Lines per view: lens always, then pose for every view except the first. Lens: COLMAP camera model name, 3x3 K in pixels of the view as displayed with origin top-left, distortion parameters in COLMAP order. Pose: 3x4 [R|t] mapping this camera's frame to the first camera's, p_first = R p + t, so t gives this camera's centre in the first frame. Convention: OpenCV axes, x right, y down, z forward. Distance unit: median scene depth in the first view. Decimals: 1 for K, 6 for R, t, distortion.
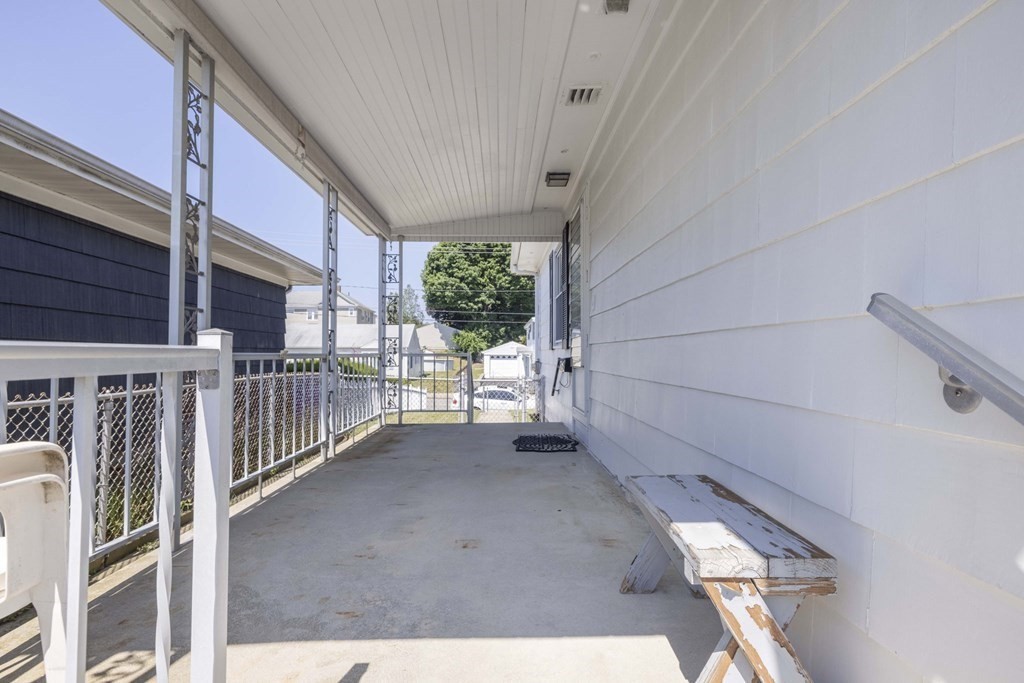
lens RADIAL K [[426.7, 0, 508.8], [0, 426.7, 340.3], [0, 0, 1]] dist [-0.000576, 0.000189]
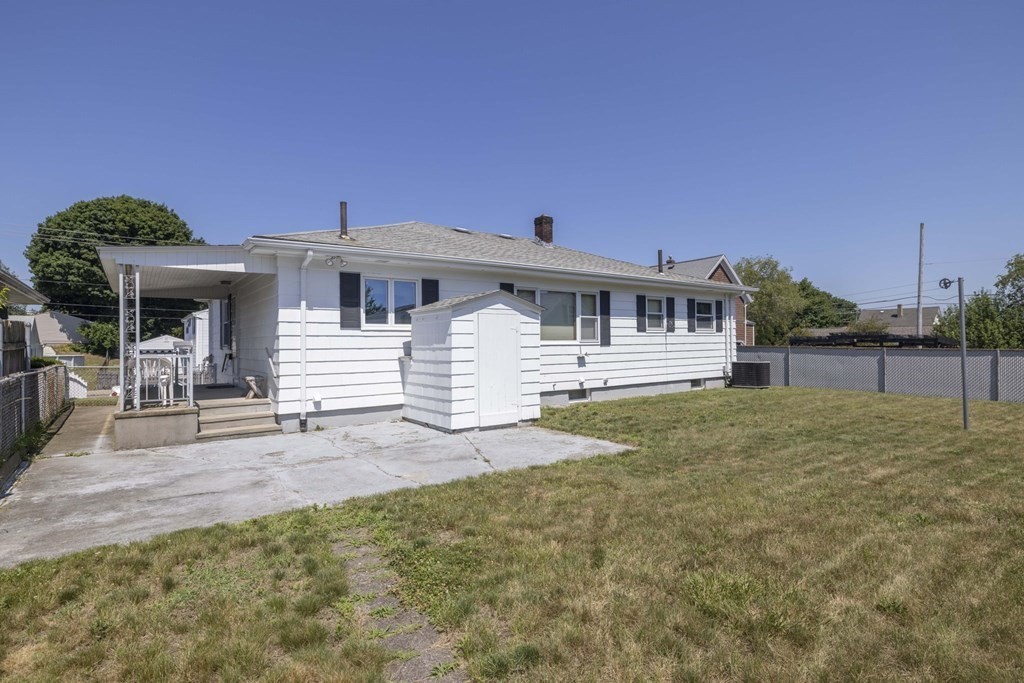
lens RADIAL K [[495.8, 0, 499.1], [0, 495.8, 340.7], [0, 0, 1]] dist [-0.000893, 0.000677]
pose [[0.808262, -0.004835, 0.588803, -0.038214], [-0.009689, 0.999722, 0.021510, -0.014338], [-0.588743, -0.023091, 0.807990, -0.291538]]
